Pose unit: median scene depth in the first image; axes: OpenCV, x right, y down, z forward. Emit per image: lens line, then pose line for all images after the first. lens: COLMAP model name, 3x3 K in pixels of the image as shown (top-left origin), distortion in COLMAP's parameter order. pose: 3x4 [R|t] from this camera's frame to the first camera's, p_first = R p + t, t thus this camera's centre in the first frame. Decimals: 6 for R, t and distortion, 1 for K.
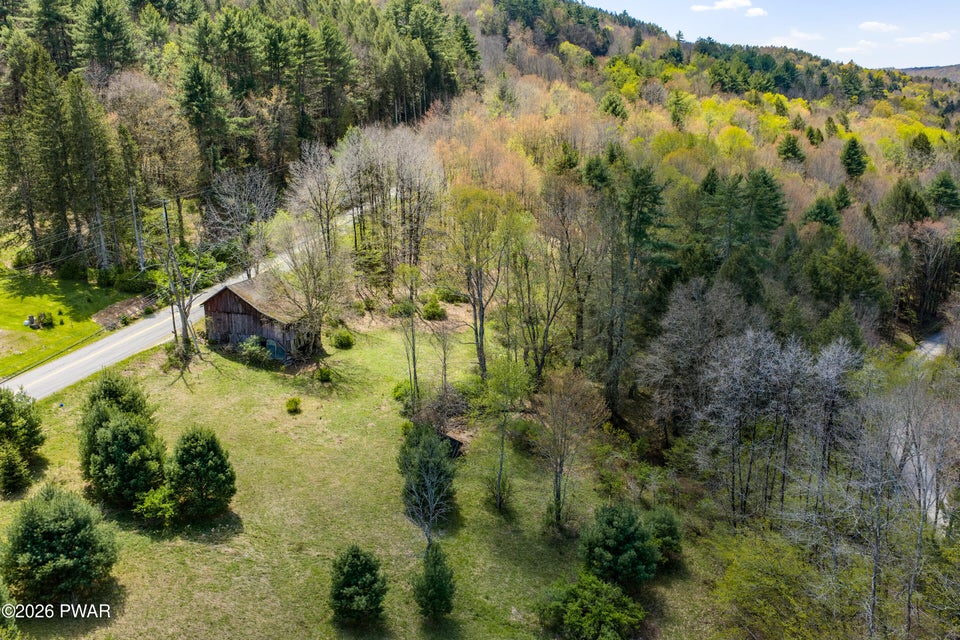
lens RADIAL K [[819.2, 0, 480.0], [0, 819.2, 320.0], [0, 0, 1]] dist [0.036502, -0.023940]
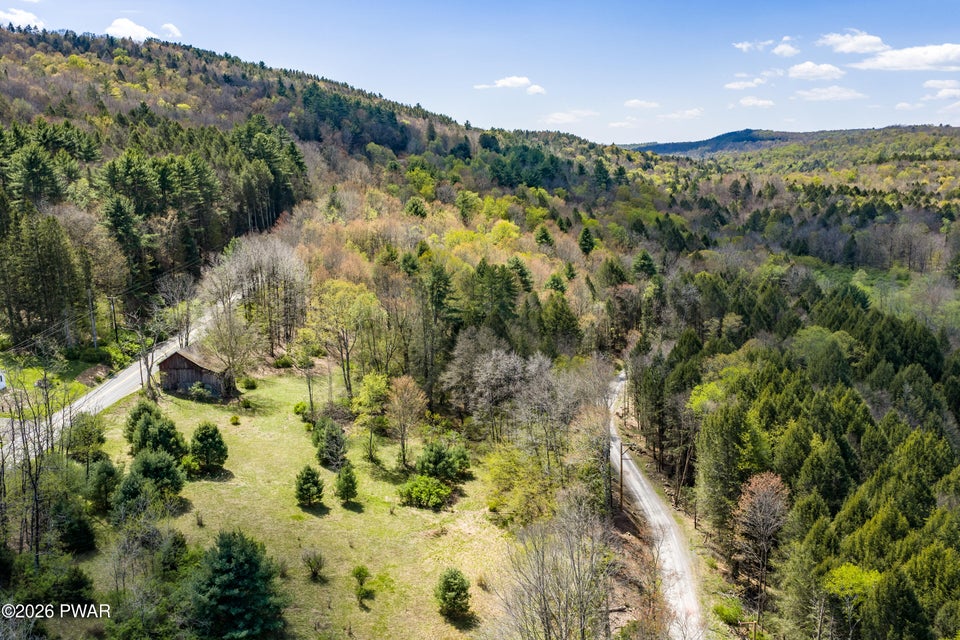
lens RADIAL K [[819.2, 0, 480.0], [0, 819.2, 320.0], [0, 0, 1]] dist [0.036502, -0.023940]
pose [[0.972319, -0.057885, 0.226372, -0.085939], [0.076462, 0.994310, -0.074168, 0.049116], [-0.220790, 0.089424, 0.971213, -0.531000]]
